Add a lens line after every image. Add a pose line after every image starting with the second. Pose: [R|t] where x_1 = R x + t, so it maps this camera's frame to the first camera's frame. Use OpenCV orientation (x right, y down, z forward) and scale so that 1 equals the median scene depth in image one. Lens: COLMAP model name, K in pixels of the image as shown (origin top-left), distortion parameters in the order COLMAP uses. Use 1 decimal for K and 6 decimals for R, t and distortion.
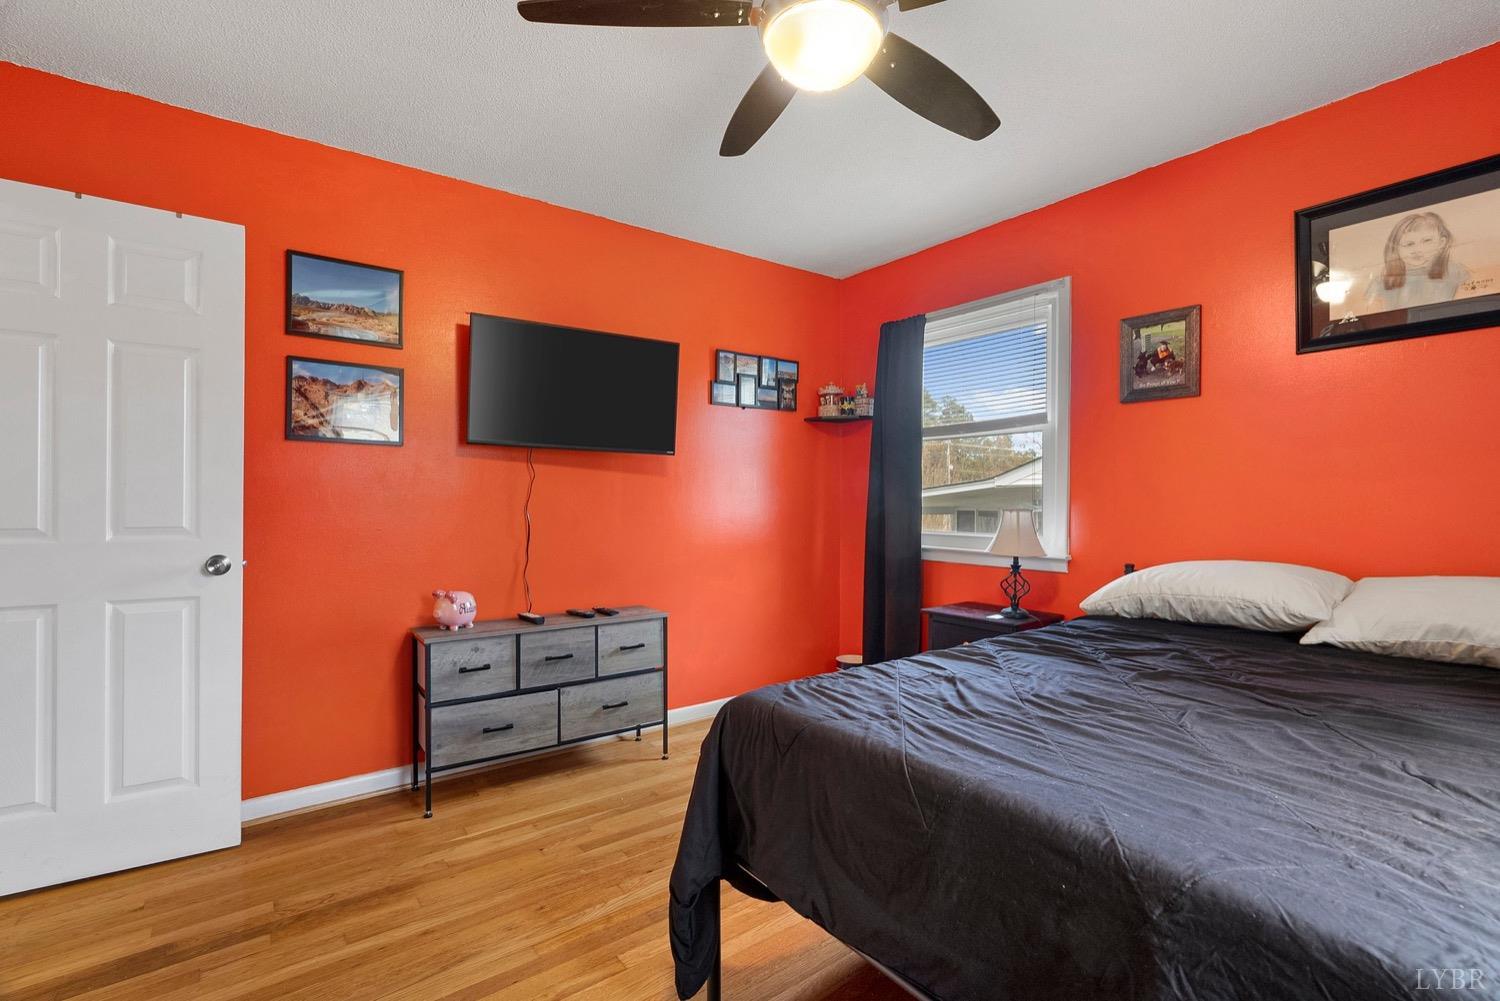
lens RADIAL K [[678.8, 0, 756.0], [0, 678.8, 499.5], [0, 0, 1]] dist [-0.014569, 0.005675]
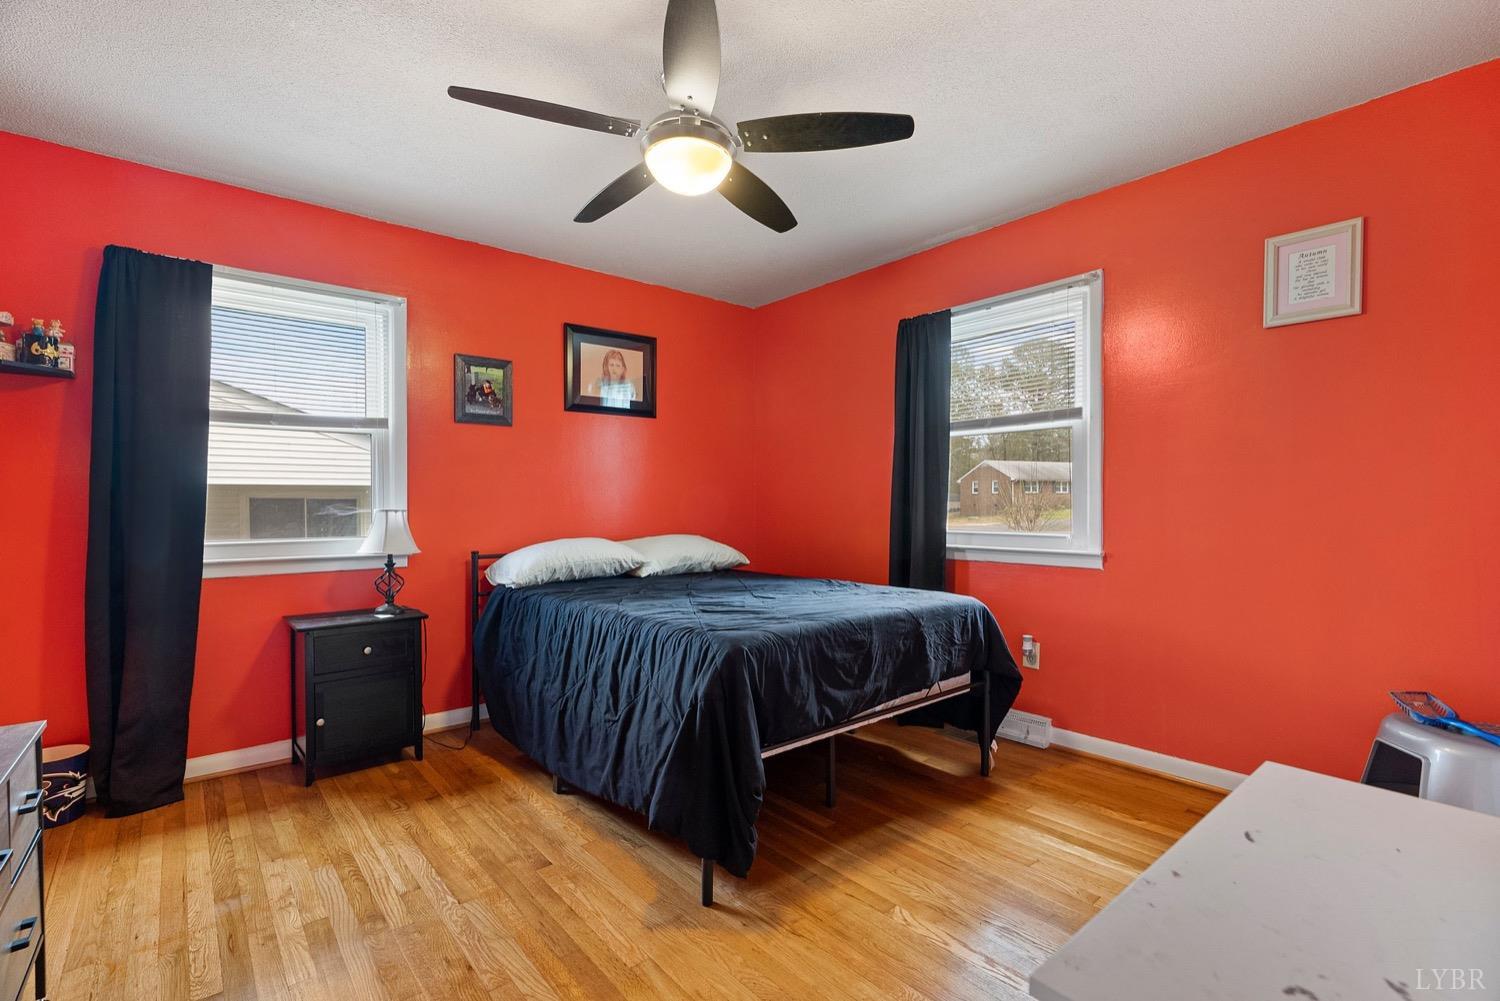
lens RADIAL K [[678.8, 0, 761.8], [0, 678.8, 501.8], [0, 0, 1]] dist [-0.014569, 0.005675]
pose [[-0.057685, 0.001824, 0.998333, -0.743529], [0.005556, 0.999983, -0.001506, 0.008049], [-0.998319, 0.005460, -0.057695, 0.538311]]
